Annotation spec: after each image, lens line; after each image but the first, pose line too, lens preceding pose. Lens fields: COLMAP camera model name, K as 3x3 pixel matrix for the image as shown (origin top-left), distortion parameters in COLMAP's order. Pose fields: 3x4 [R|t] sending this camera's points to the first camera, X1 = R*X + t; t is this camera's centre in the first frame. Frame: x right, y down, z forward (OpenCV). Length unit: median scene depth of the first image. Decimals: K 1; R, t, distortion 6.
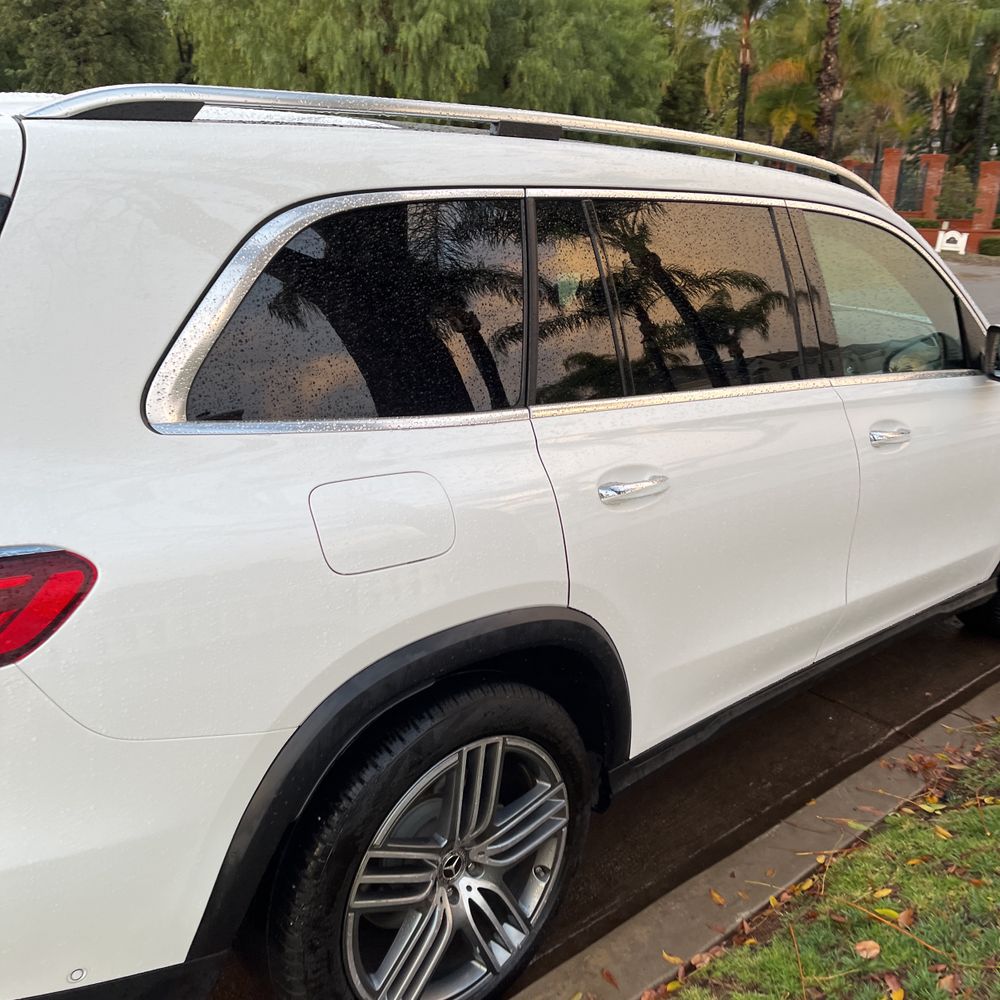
lens RADIAL K [[1018.6, 0, 494.0], [0, 1018.6, 502.7], [0, 0, 1]] dist [0.028204, 0.000000]
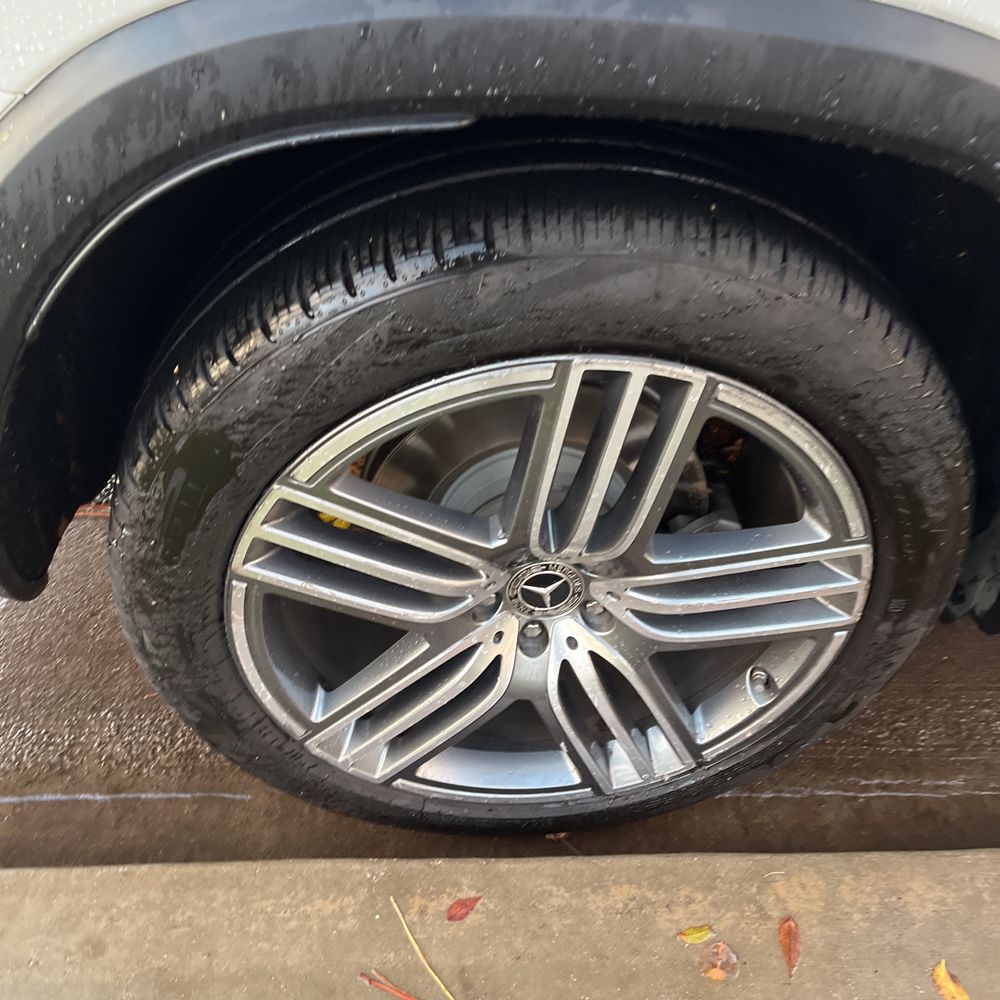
lens RADIAL K [[1018.6, 0, 497.1], [0, 1018.6, 505.9], [0, 0, 1]] dist [0.028204, 0.000000]
pose [[0.785336, 0.434073, -0.441393, 0.132219], [-0.225477, 0.864580, 0.449068, 0.115094], [0.576548, -0.253145, 0.776859, 0.628536]]
